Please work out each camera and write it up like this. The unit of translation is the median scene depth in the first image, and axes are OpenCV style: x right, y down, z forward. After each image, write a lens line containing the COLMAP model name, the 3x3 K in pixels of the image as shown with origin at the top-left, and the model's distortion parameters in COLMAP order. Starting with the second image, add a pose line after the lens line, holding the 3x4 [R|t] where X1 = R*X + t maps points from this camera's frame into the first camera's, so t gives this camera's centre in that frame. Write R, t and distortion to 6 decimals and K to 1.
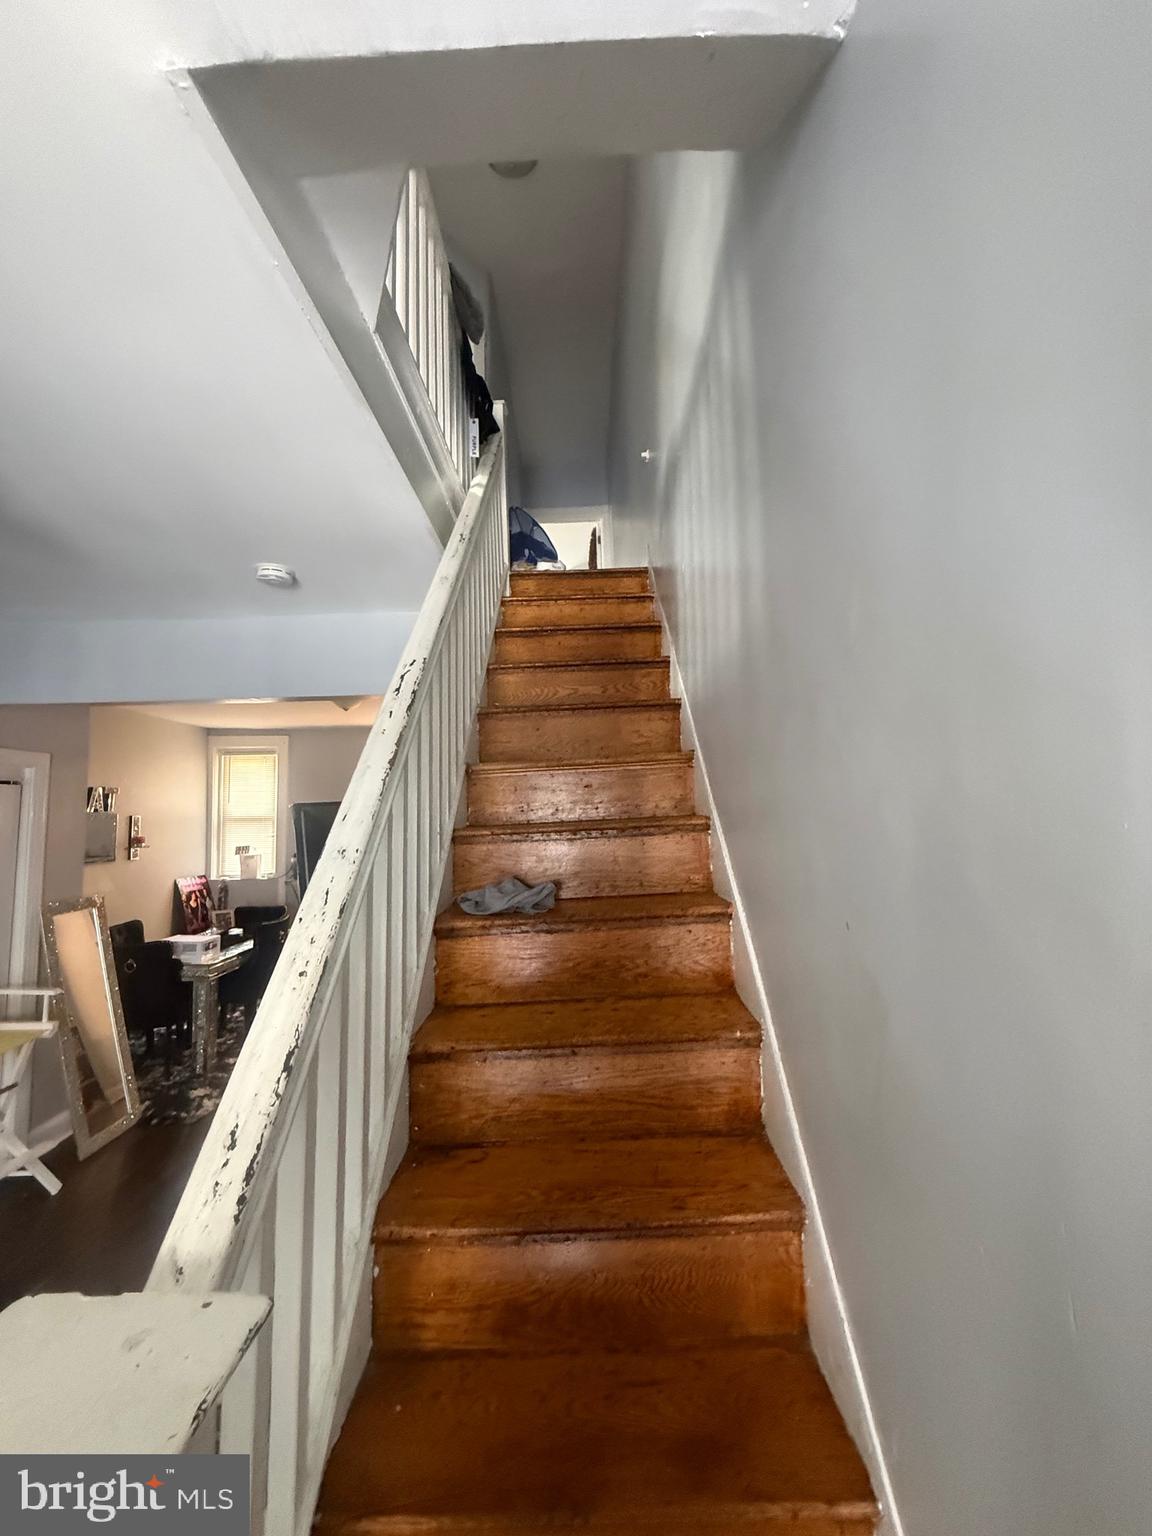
lens RADIAL K [[613.1, 0, 576.3], [0, 613.1, 764.5], [0, 0, 1]] dist [-0.000576, 0.000003]
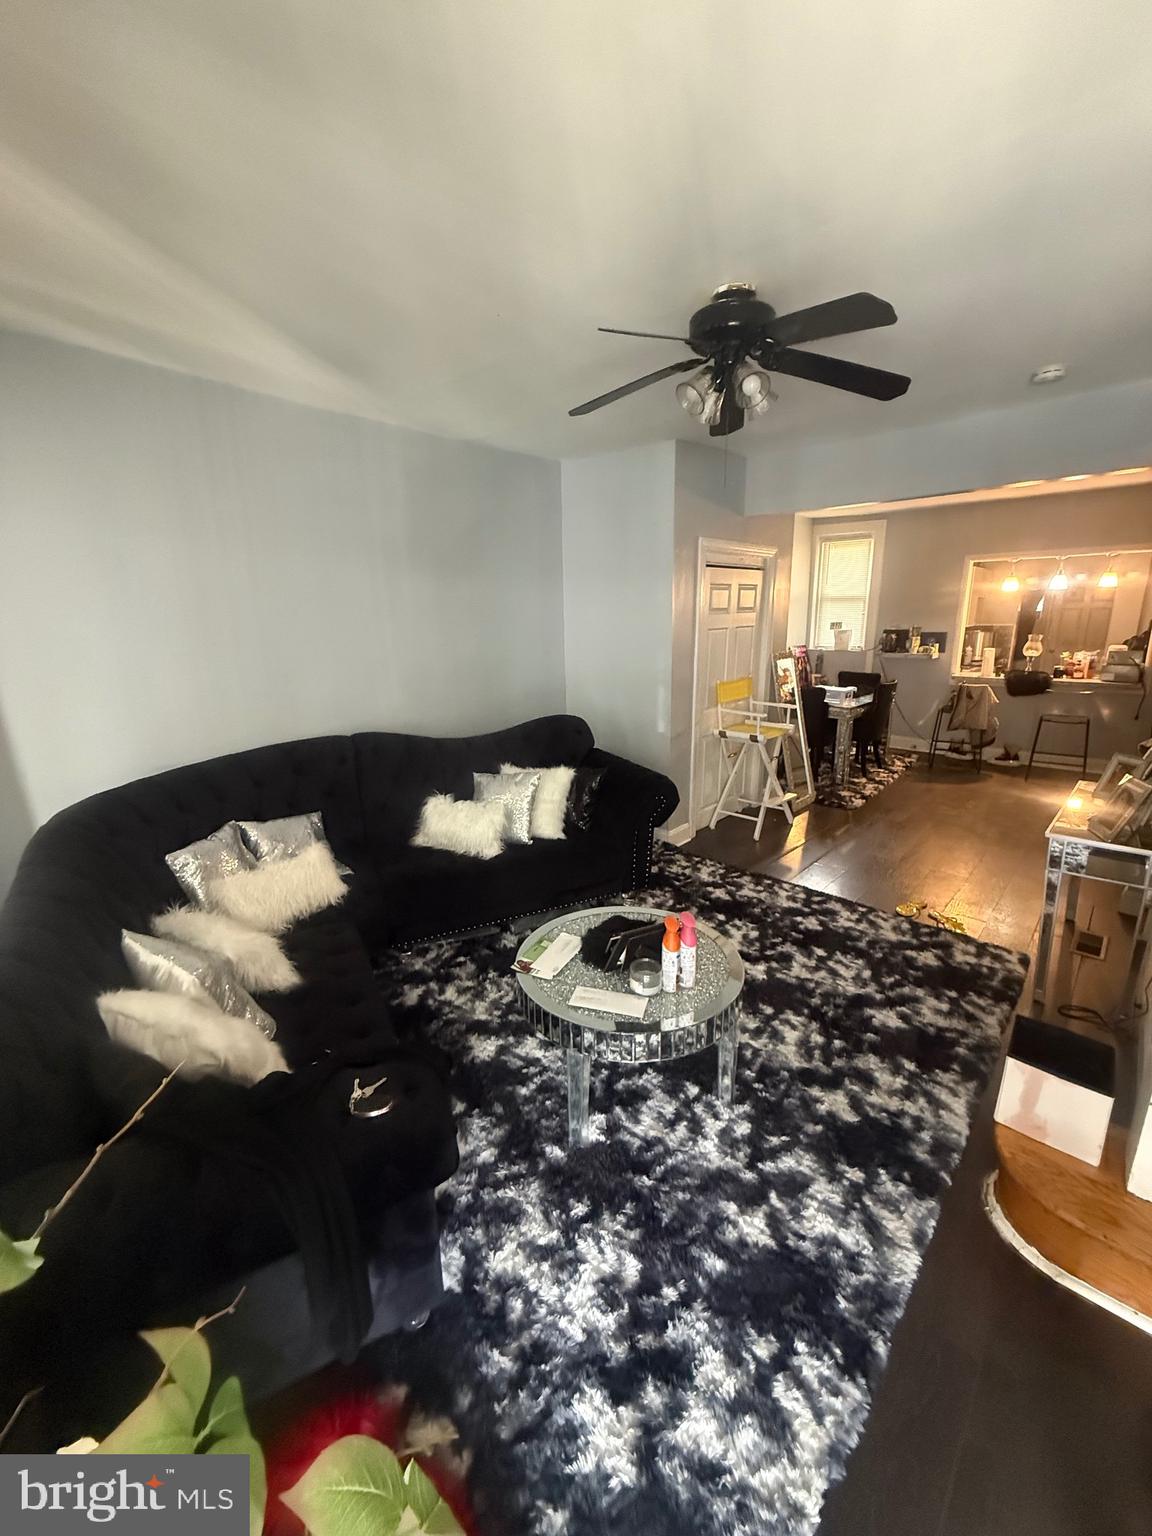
lens RADIAL K [[613.1, 0, 576.3], [0, 613.1, 764.5], [0, 0, 1]] dist [-0.000576, 0.000003]
pose [[0.741192, 0.171236, -0.649086, -0.104808], [0.055801, 0.947857, 0.313773, -0.006553], [0.668969, -0.268786, 0.692989, -0.244353]]
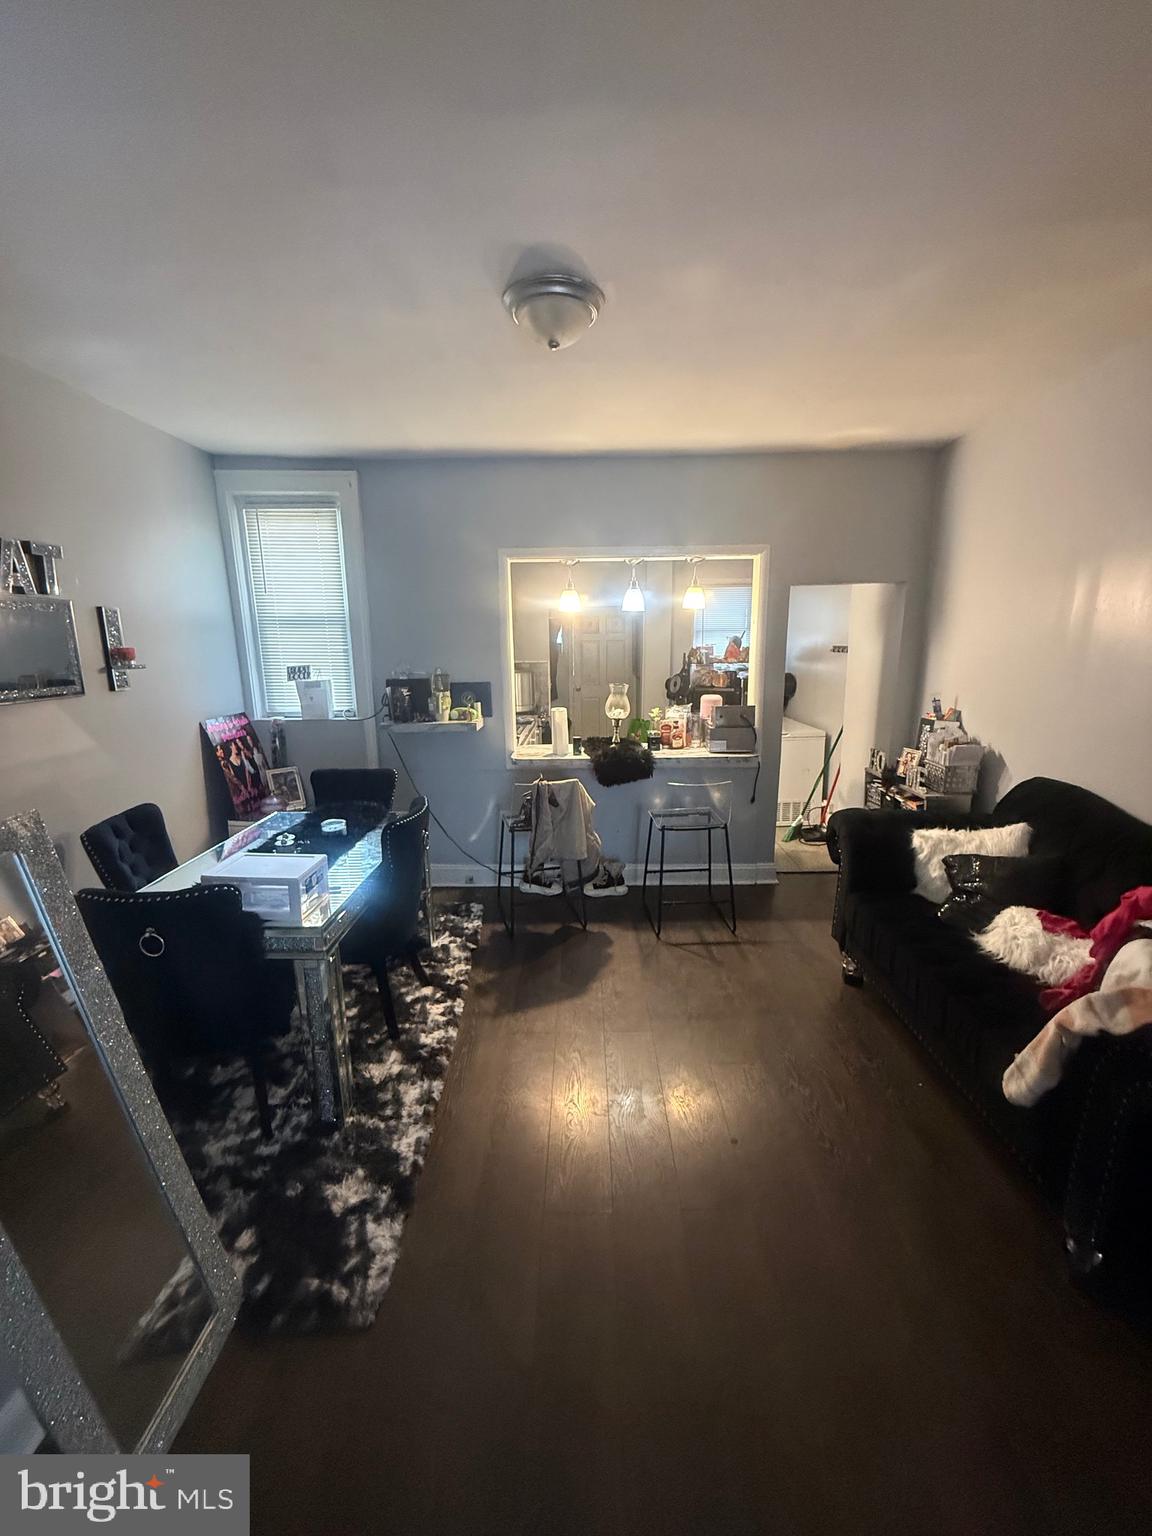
lens RADIAL K [[613.1, 0, 576.3], [0, 613.1, 764.5], [0, 0, 1]] dist [-0.000576, 0.000003]
pose [[0.999939, 0.011005, 0.001197, -0.279077], [-0.010888, 0.958186, 0.285939, 0.051171], [0.001999, -0.285935, 0.958247, 0.403835]]
